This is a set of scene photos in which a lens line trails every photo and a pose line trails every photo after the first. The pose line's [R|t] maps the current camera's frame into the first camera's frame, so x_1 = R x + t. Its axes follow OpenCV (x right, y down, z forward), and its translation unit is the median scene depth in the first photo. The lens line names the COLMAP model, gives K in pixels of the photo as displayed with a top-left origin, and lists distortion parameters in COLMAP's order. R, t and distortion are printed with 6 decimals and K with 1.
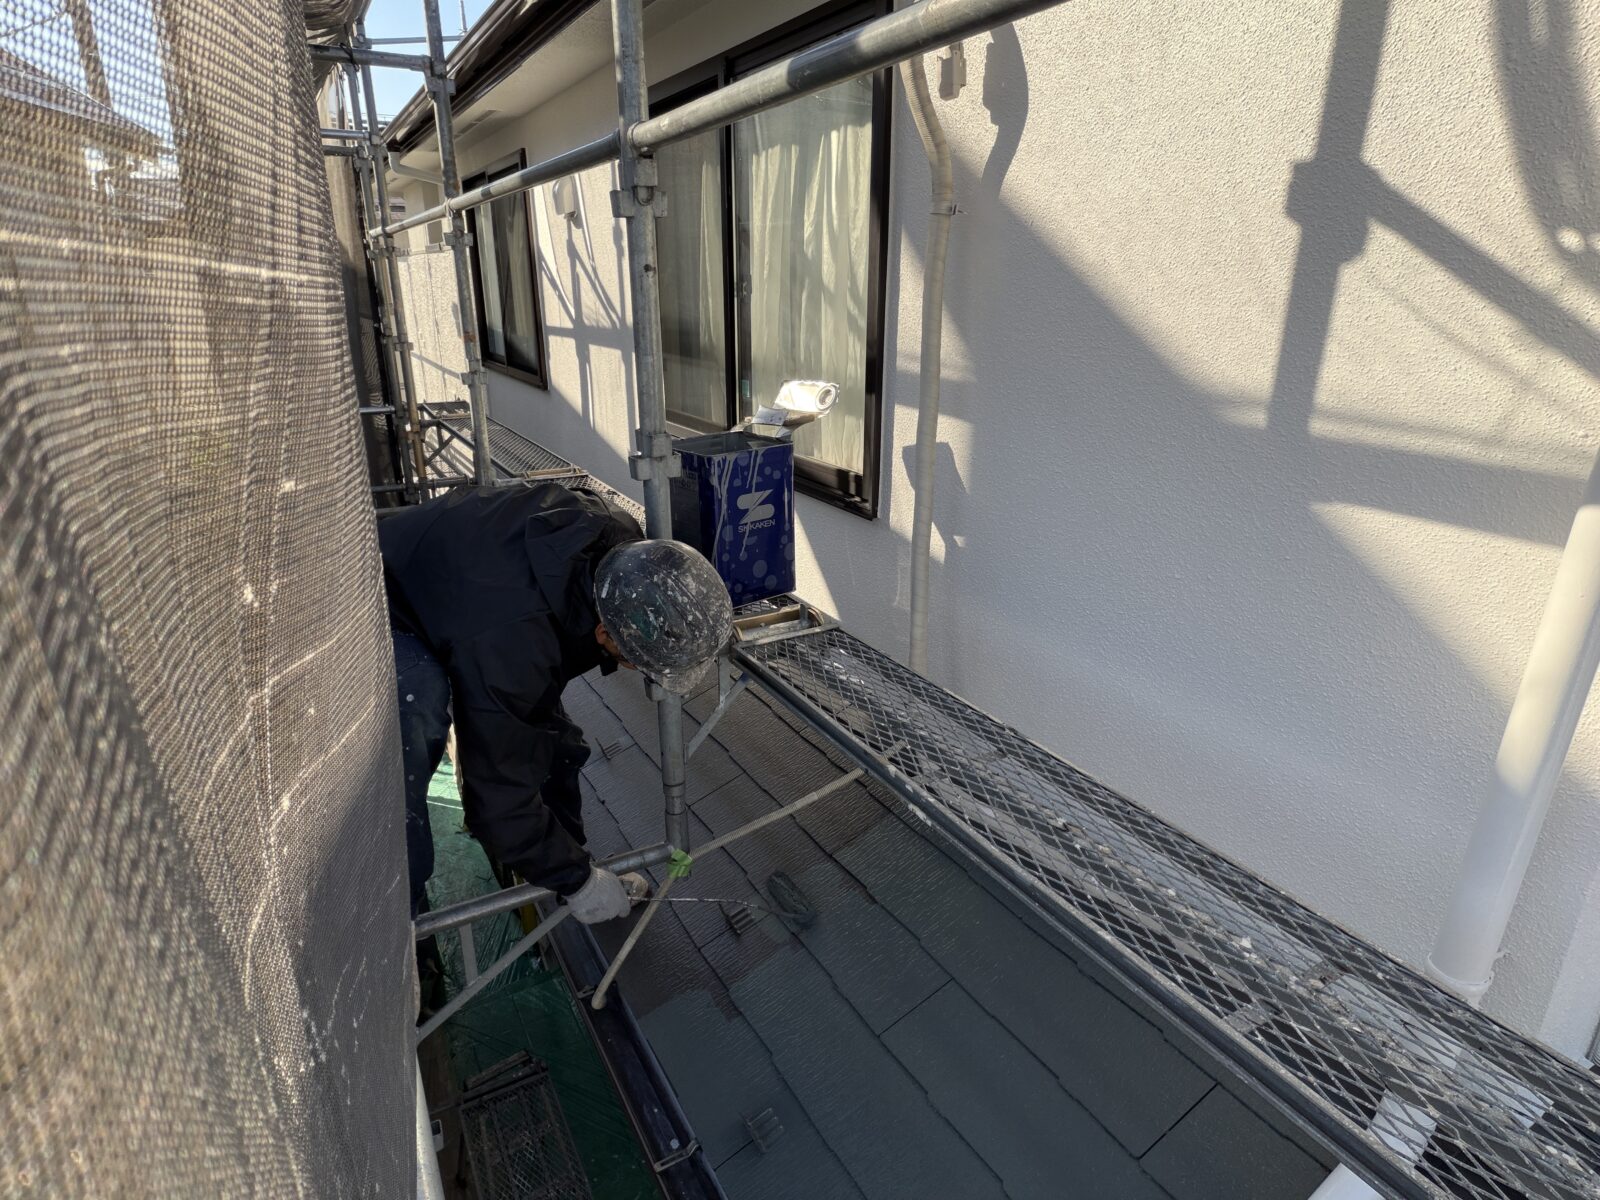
lens RADIAL K [[921.2, 0, 798.3], [0, 921.2, 601.1], [0, 0, 1]] dist [-0.001668, -0.001739]
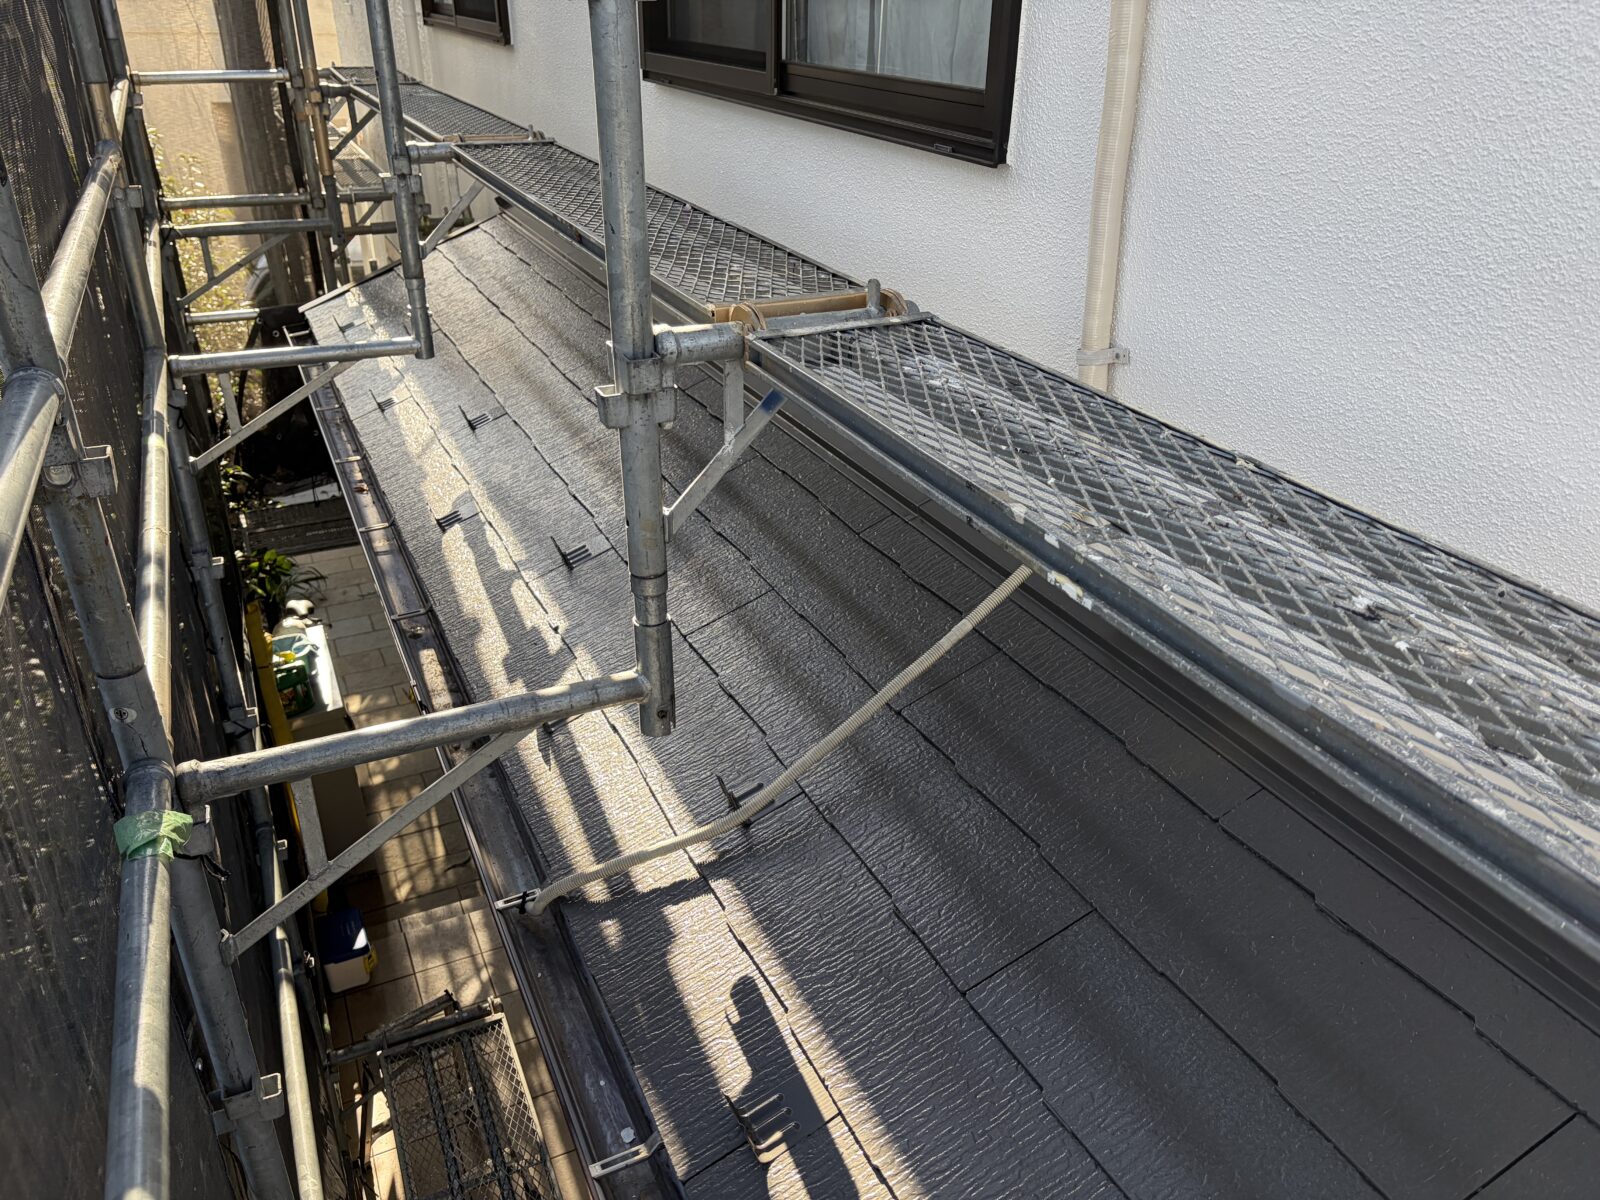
lens RADIAL K [[1225.8, 0, 795.2], [0, 1225.8, 603.3], [0, 0, 1]] dist [0.042741, -0.053088]
pose [[0.997137, 0.045689, -0.060257, 0.015069], [-0.037068, 0.989859, 0.137129, 0.118397], [0.065911, -0.134503, 0.988719, 0.238352]]
